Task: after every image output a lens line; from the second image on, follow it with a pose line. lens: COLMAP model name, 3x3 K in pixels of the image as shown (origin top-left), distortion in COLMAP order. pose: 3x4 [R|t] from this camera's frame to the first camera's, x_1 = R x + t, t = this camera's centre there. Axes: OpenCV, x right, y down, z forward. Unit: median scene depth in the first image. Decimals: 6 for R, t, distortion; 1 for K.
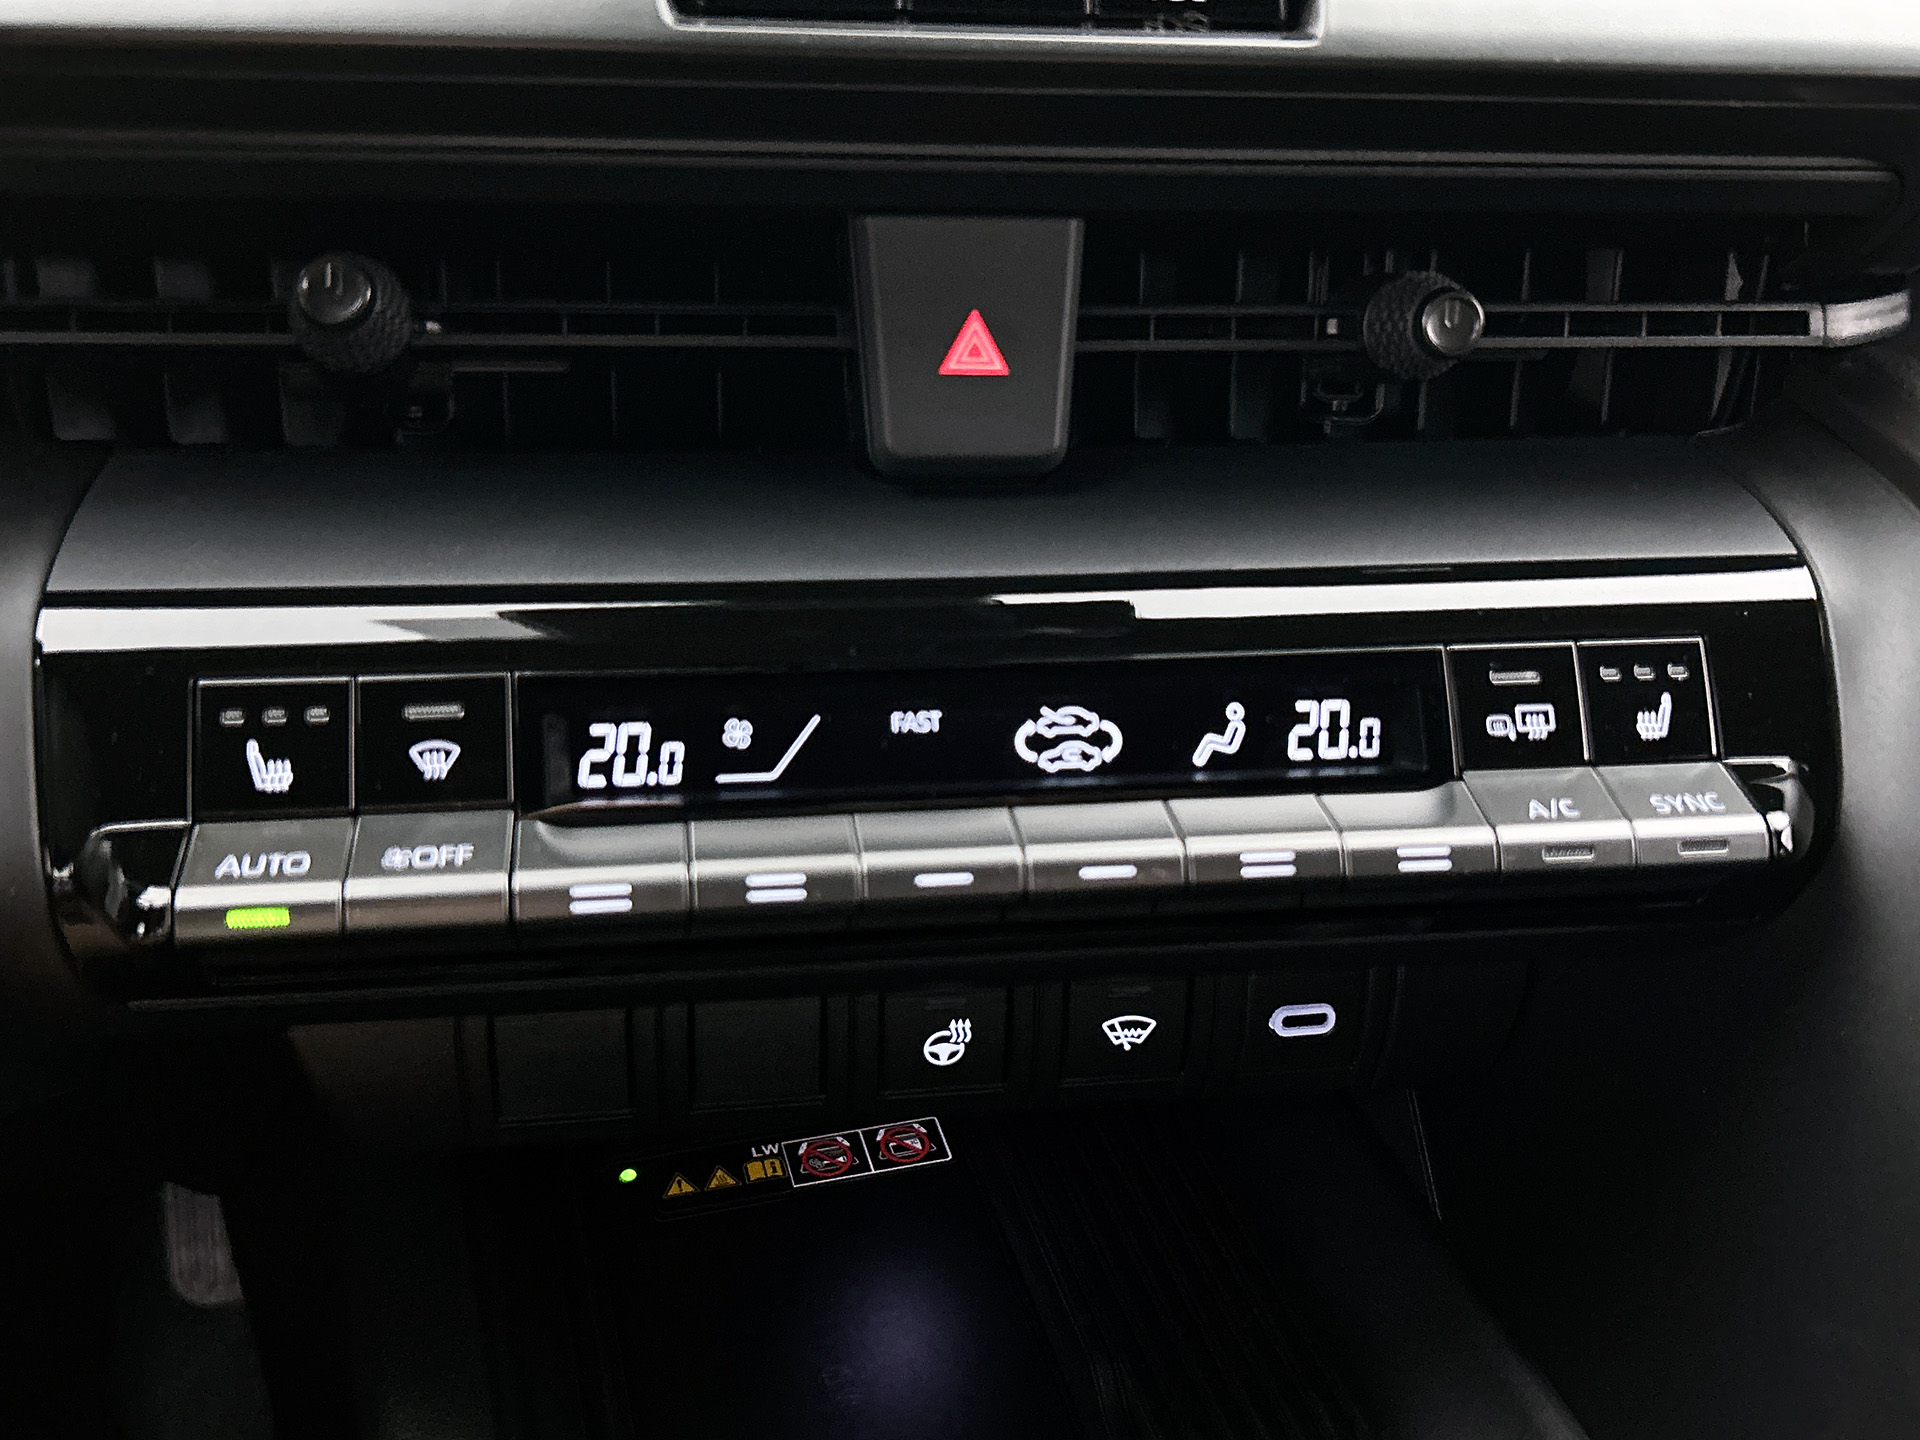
lens RADIAL K [[1799.0, 0, 960.0], [0, 1799.0, 720.0], [0, 0, 1]] dist [0.018163, 0.011099]
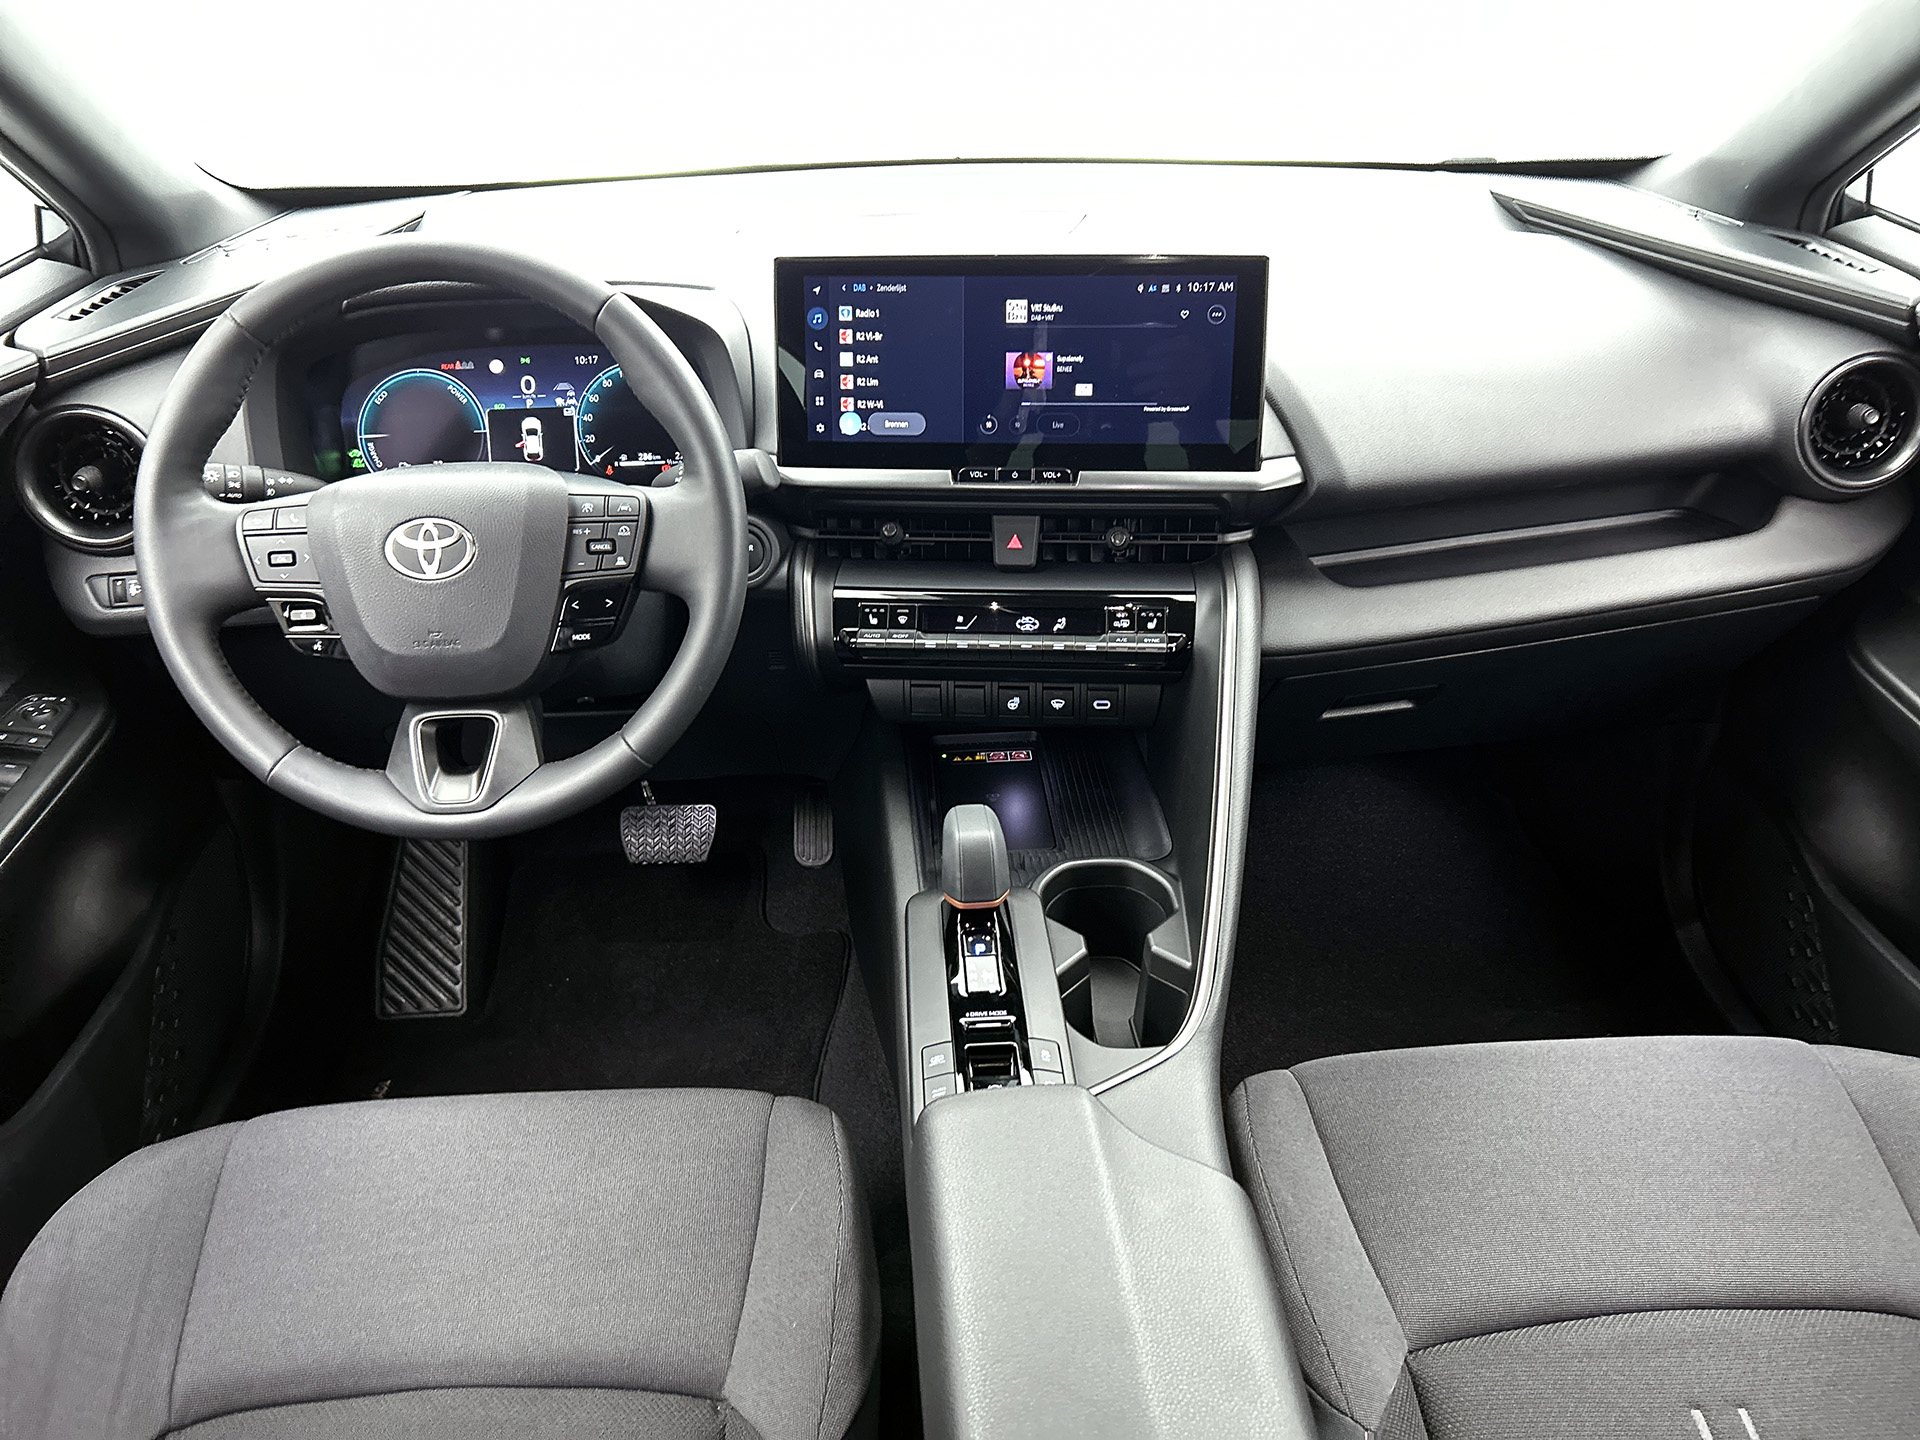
lens RADIAL K [[1551.2, 0, 911.3], [0, 1551.2, 716.9], [0, 0, 1]] dist [0.015474, 0.006790]
pose [[0.962531, 0.048620, -0.266779, 0.881694], [-0.059203, 0.997740, -0.031765, 0.410929], [0.264631, 0.046369, 0.963234, -3.084213]]
